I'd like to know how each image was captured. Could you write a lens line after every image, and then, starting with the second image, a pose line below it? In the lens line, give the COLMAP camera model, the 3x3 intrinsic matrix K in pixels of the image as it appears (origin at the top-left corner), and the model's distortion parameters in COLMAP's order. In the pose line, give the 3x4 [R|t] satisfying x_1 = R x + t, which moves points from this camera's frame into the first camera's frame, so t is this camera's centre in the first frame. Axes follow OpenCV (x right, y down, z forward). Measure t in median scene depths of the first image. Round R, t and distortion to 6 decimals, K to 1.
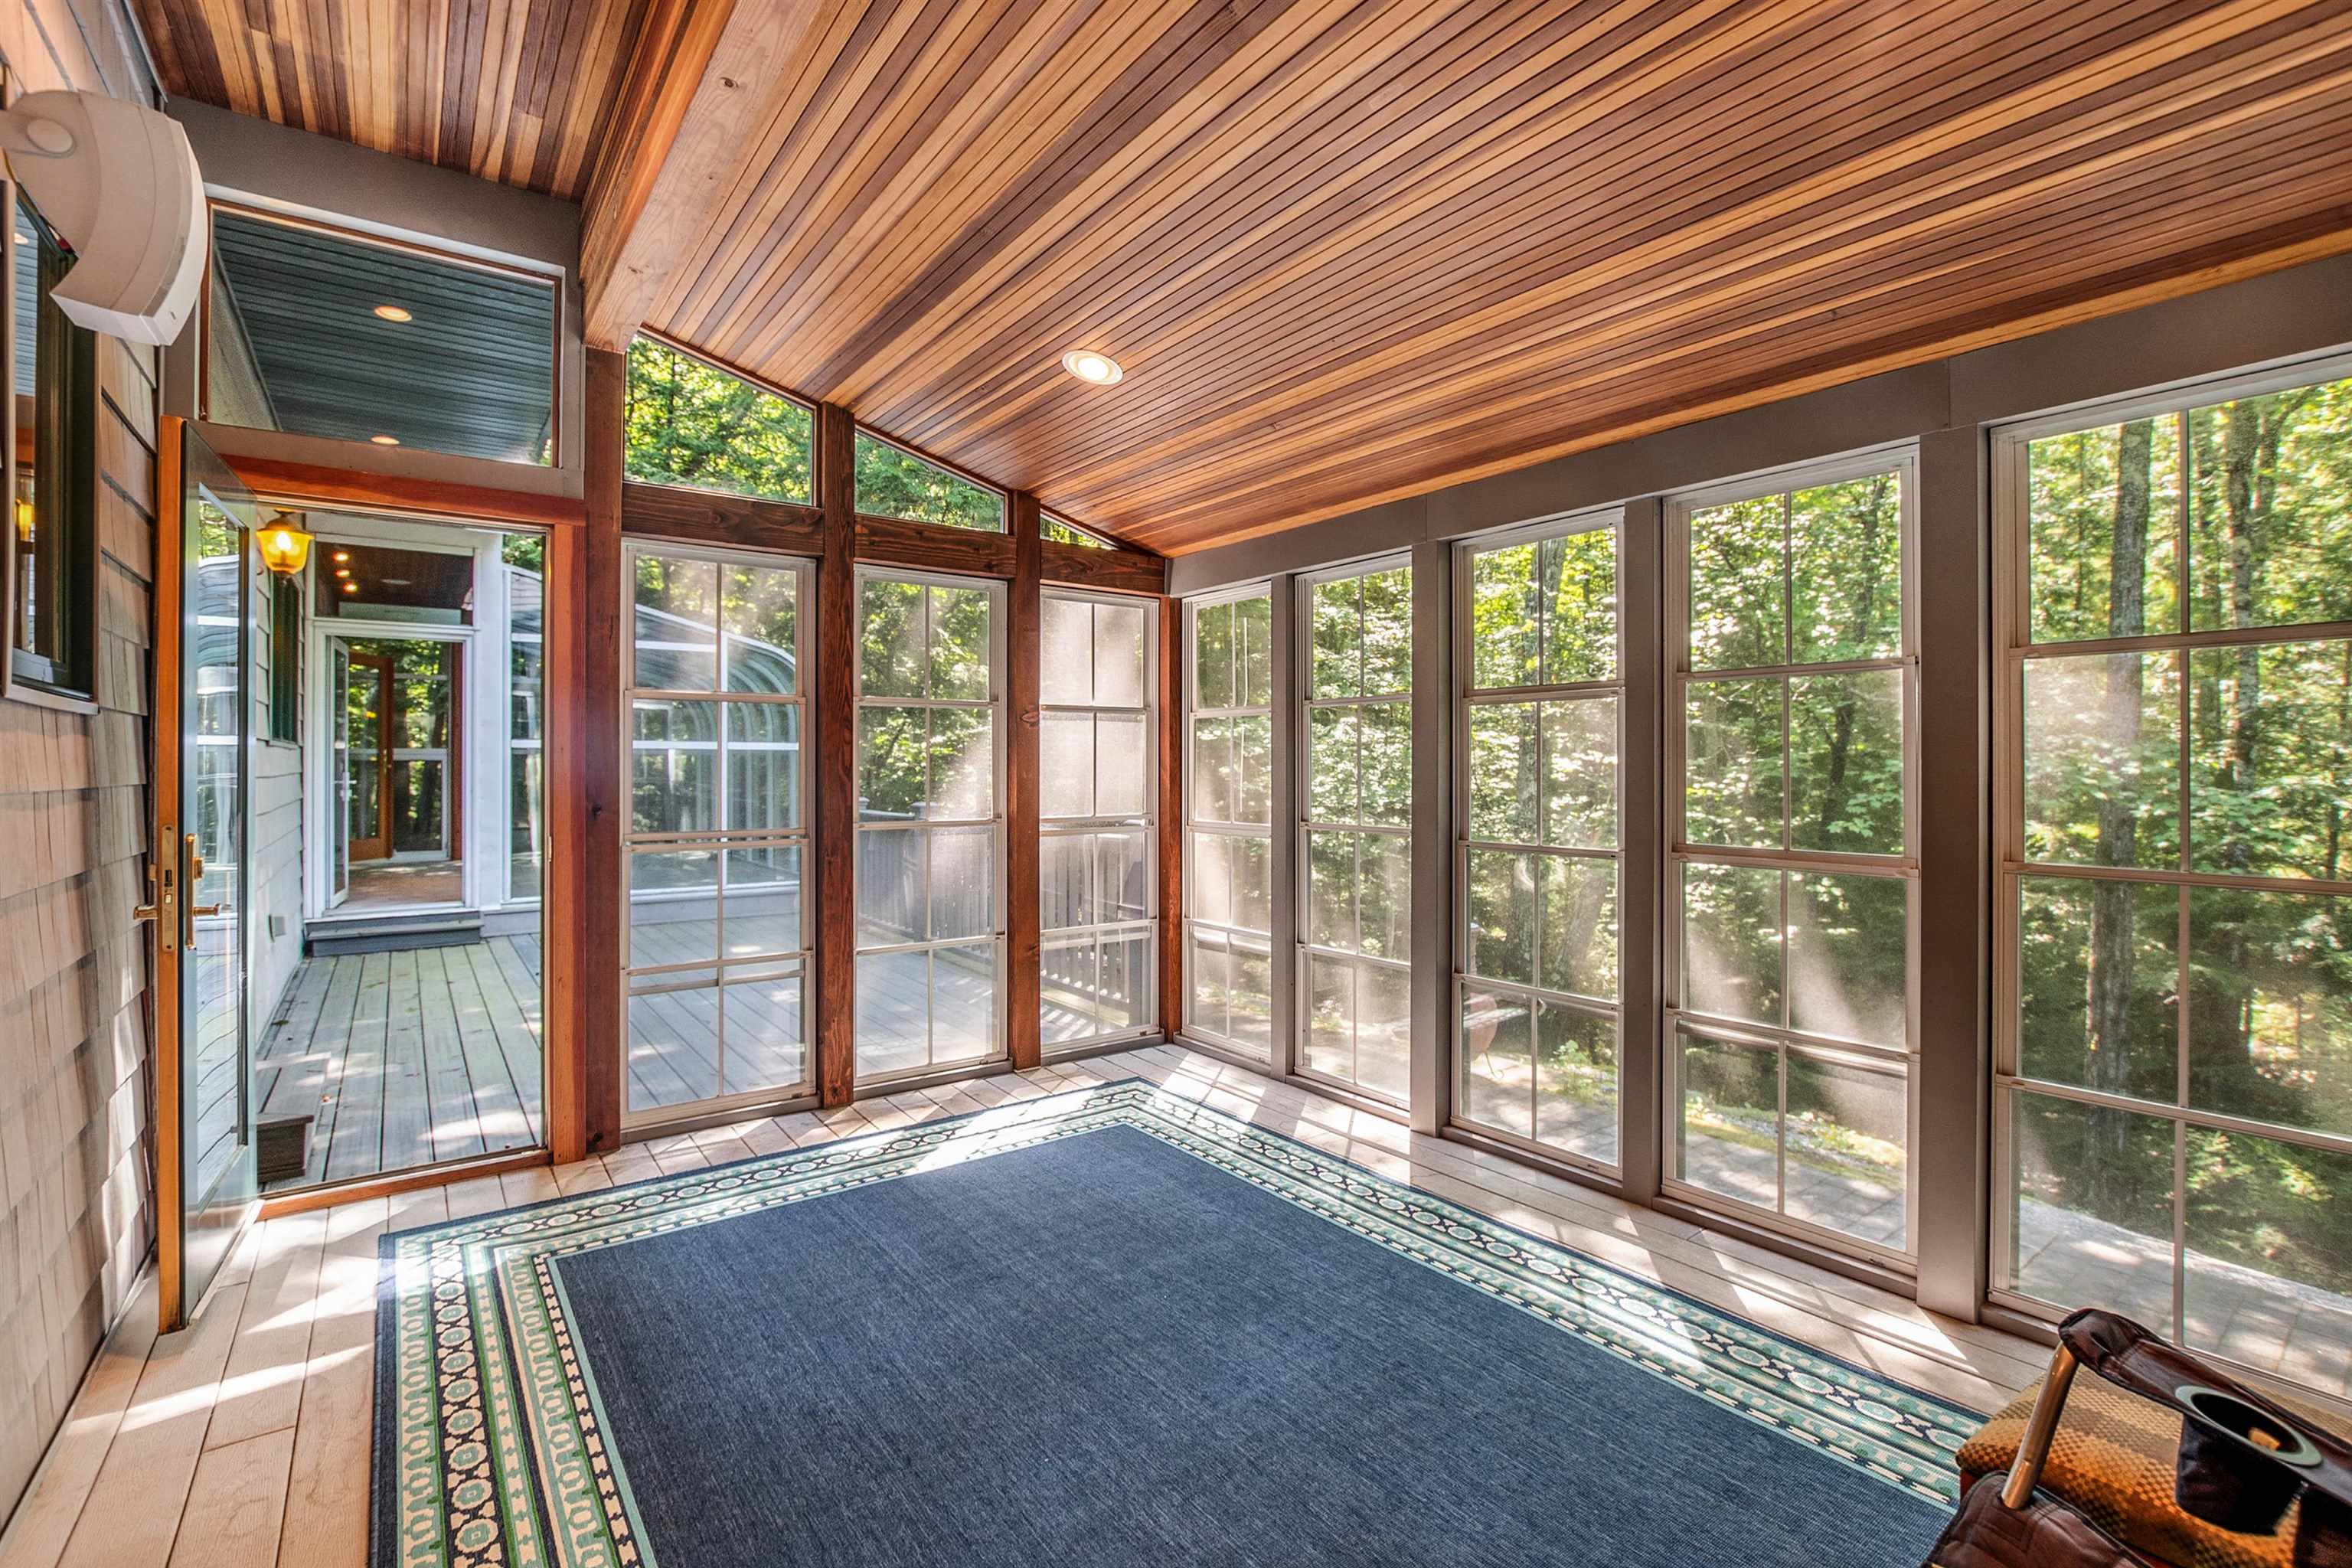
lens RADIAL K [[1067.7, 0, 1181.7], [0, 1067.7, 779.2], [0, 0, 1]] dist [-0.012357, 0.003473]
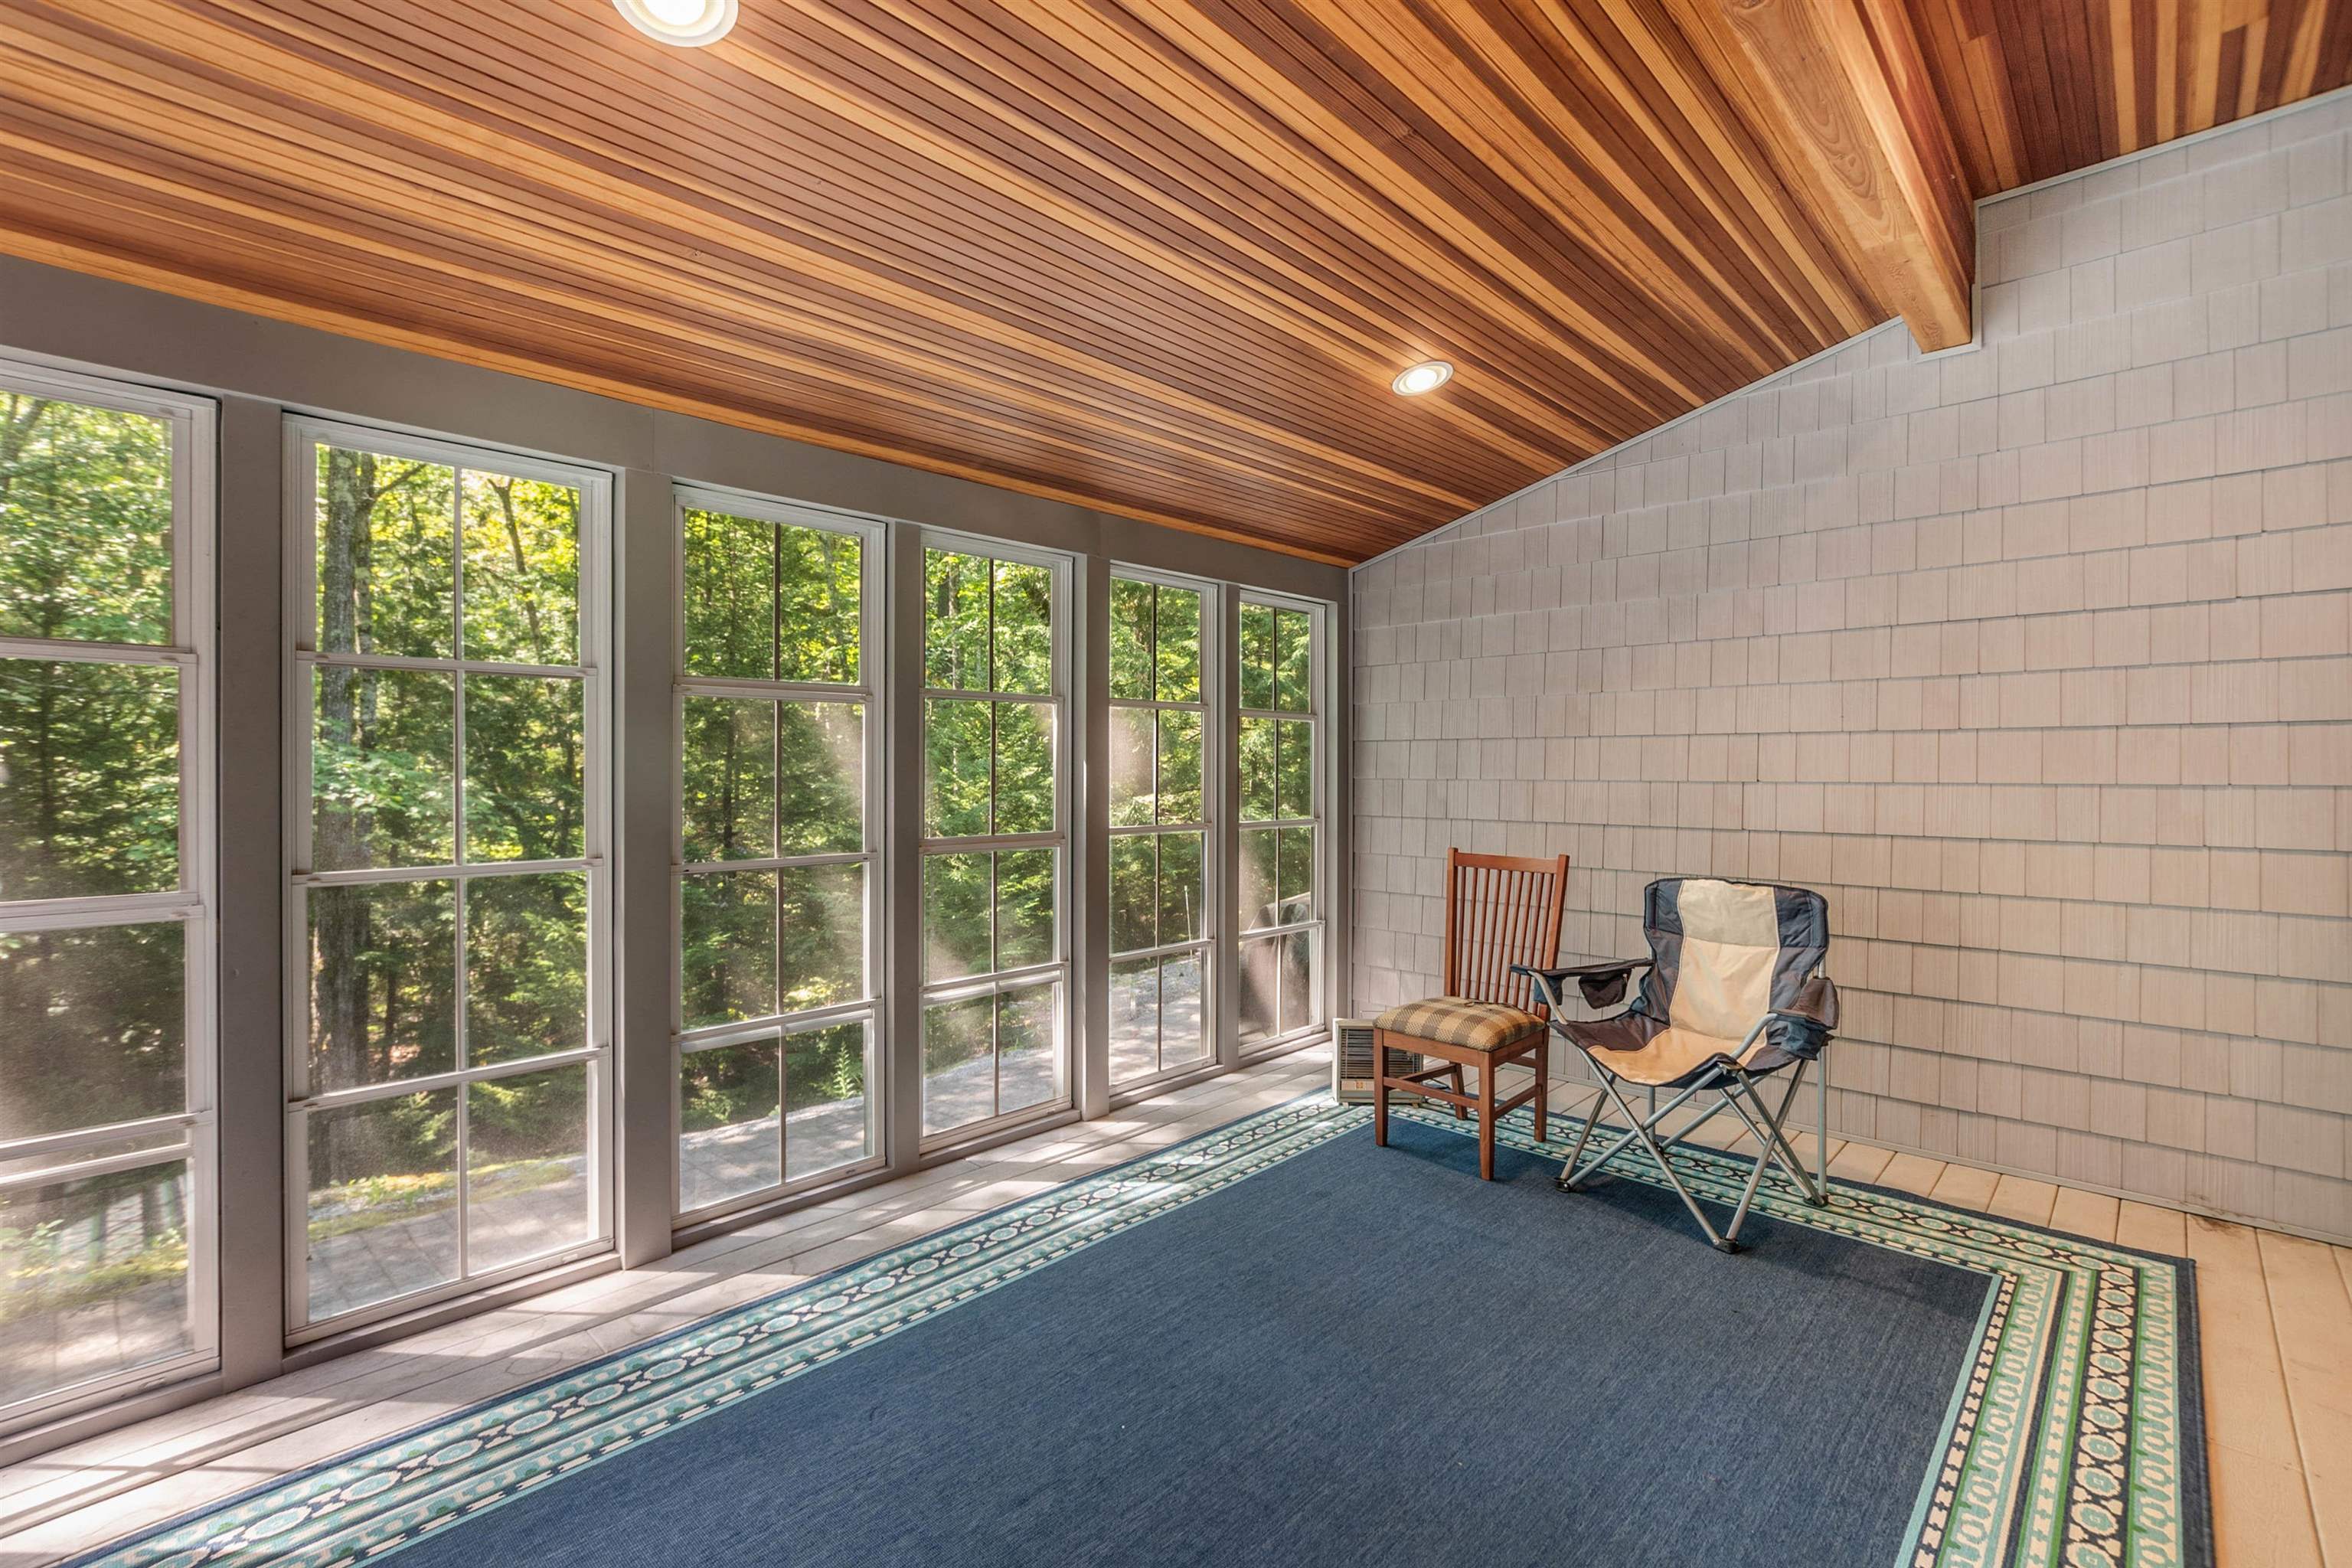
lens RADIAL K [[1067.7, 0, 1171.2], [0, 1067.7, 761.8], [0, 0, 1]] dist [-0.012357, 0.003473]
pose [[-0.178297, 0.011606, 0.983908, -0.720129], [0.012701, 0.999874, -0.009493, -0.005736], [-0.983895, 0.010805, -0.178422, 0.972292]]
